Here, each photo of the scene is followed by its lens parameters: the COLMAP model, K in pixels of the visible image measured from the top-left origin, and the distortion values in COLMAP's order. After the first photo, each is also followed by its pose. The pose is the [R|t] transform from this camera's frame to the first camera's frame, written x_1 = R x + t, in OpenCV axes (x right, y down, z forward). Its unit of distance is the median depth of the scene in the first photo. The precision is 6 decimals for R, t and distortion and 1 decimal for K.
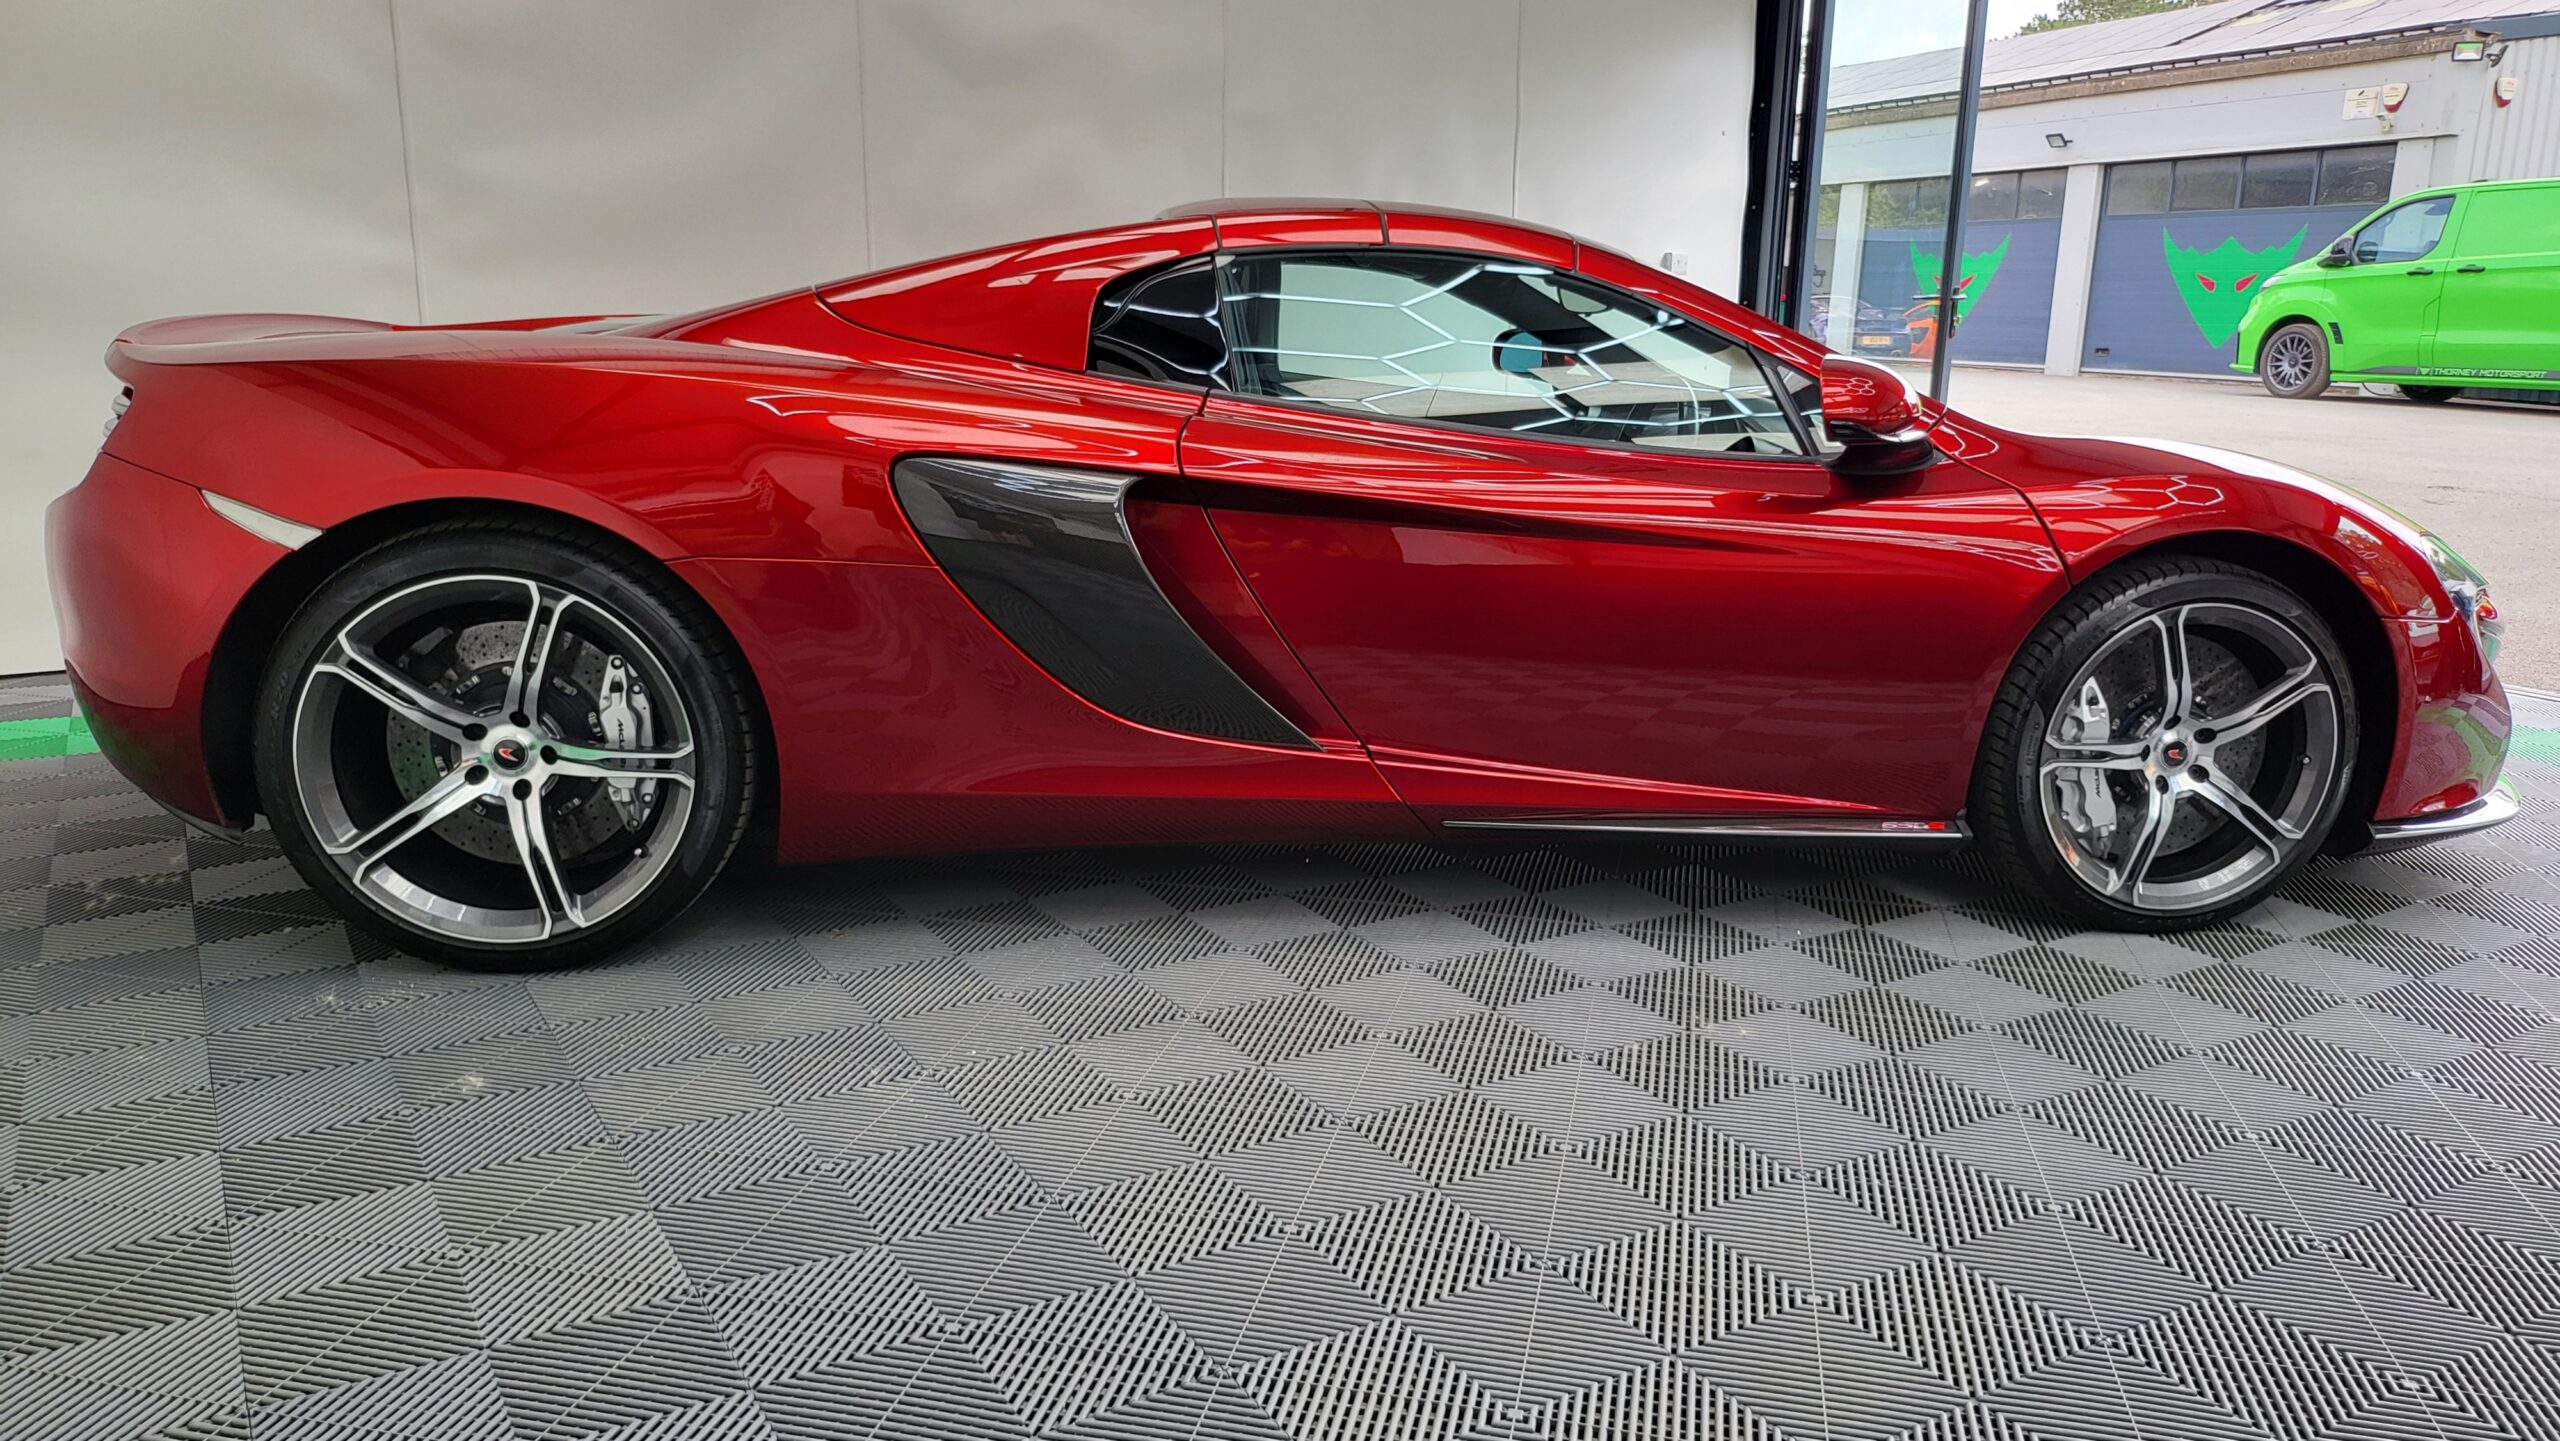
lens RADIAL K [[1804.3, 0, 1257.6], [0, 1804.3, 715.6], [0, 0, 1]] dist [0.041182, -0.037881]
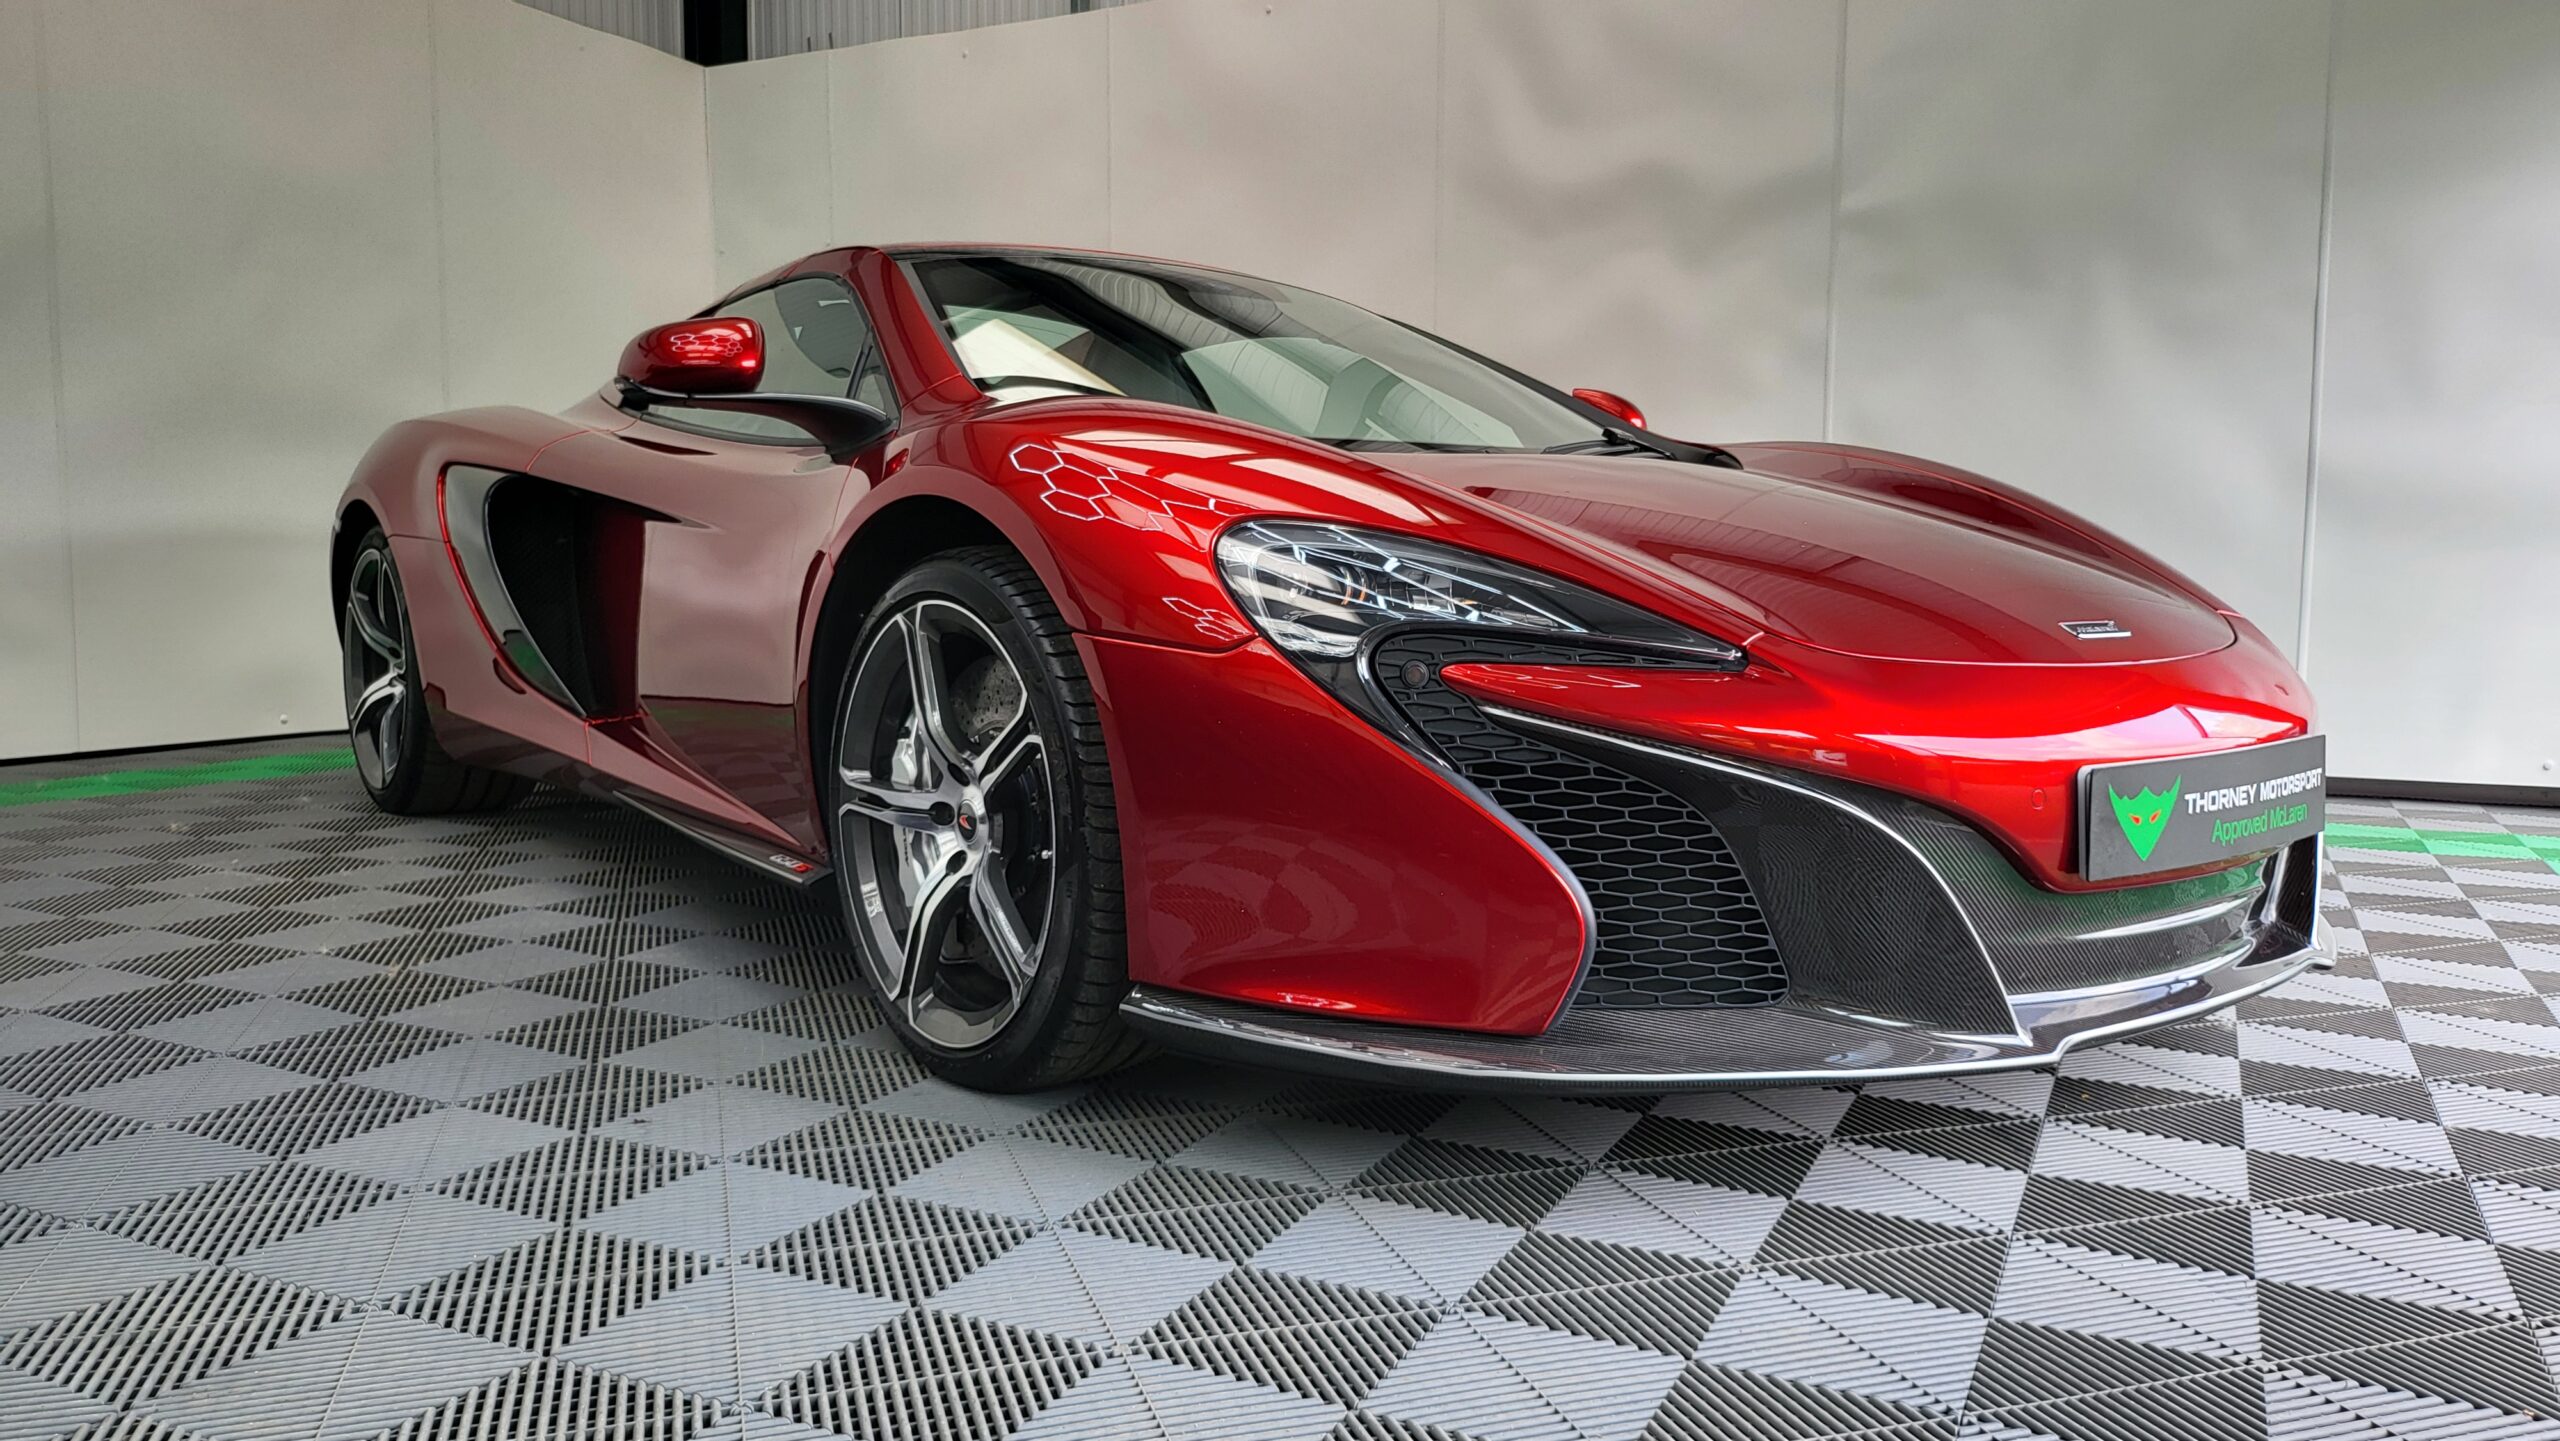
lens RADIAL K [[1804.3, 0, 1294.7], [0, 1804.3, 708.9], [0, 0, 1]] dist [0.041182, -0.037881]
pose [[0.518926, 0.057557, -0.852879, 1.307082], [-0.193802, 0.979672, -0.051803, -0.012552], [0.832560, 0.192172, 0.519532, 0.827307]]
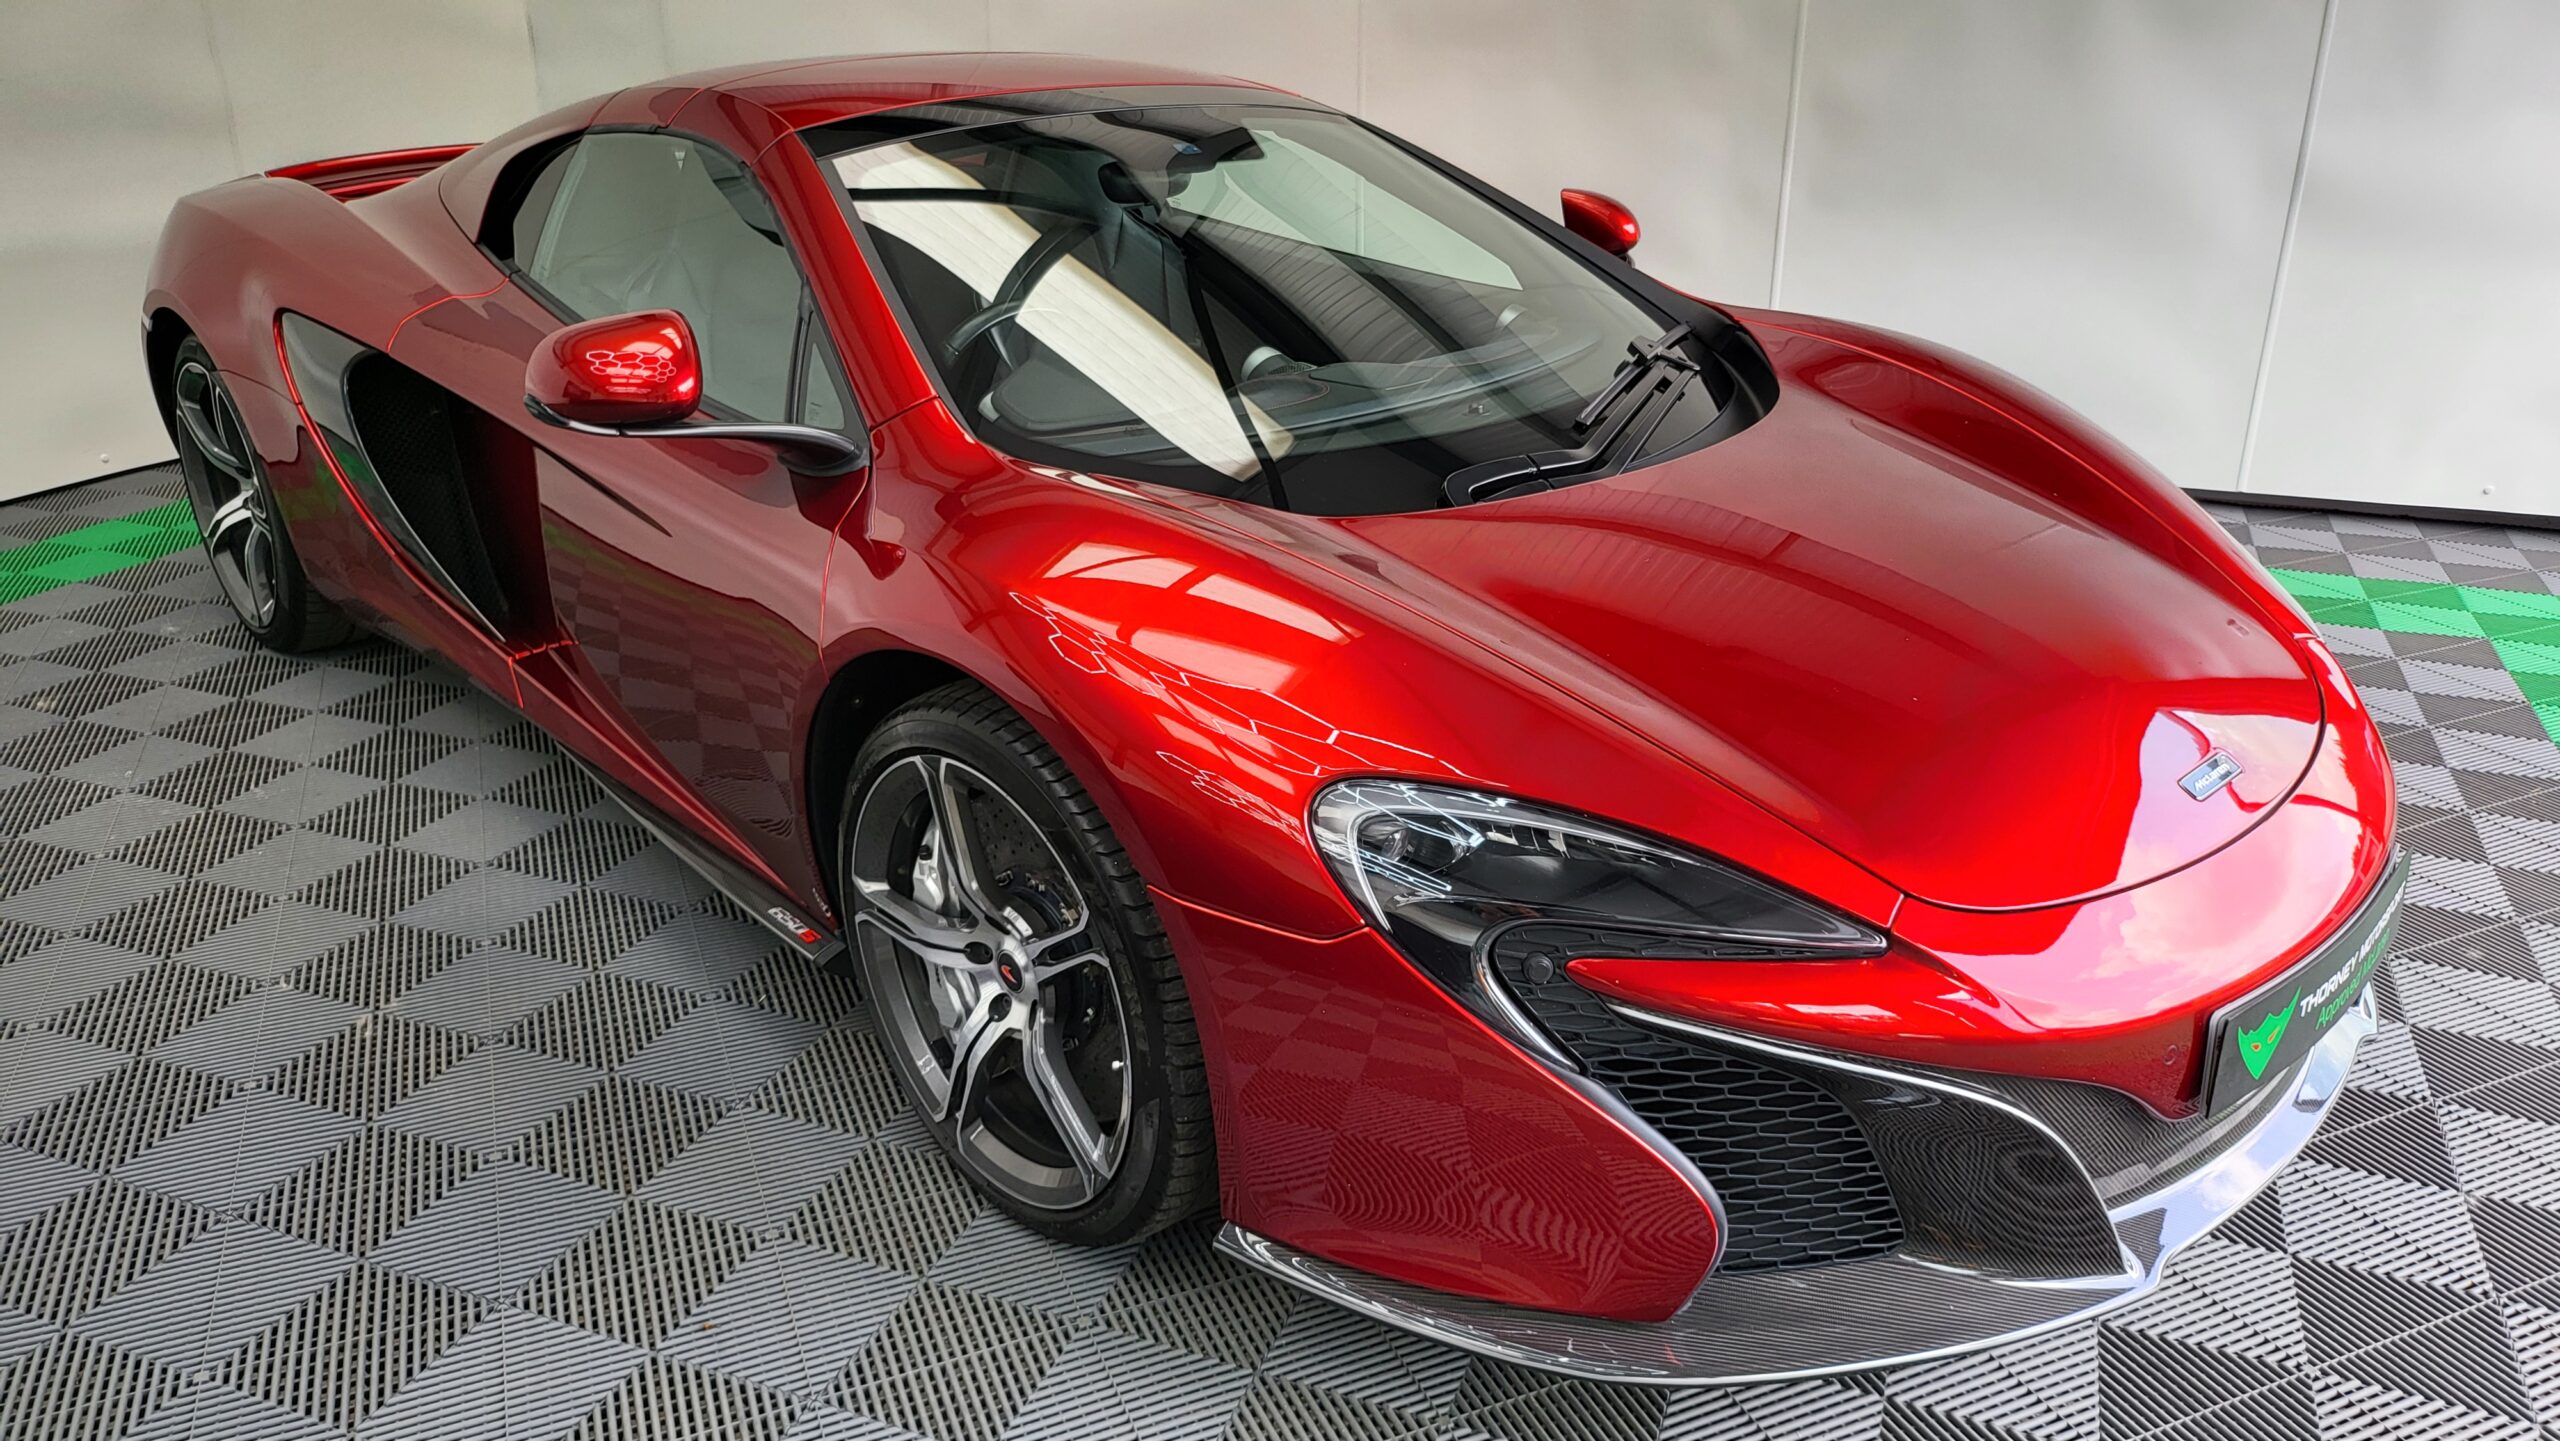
lens RADIAL K [[1804.3, 0, 1289.2], [0, 1804.3, 704.5], [0, 0, 1]] dist [0.041182, -0.037881]
pose [[0.587081, 0.277061, -0.760640, 1.164487], [-0.167549, 0.960850, 0.220669, -0.263970], [0.792000, -0.002106, 0.610518, 0.766203]]
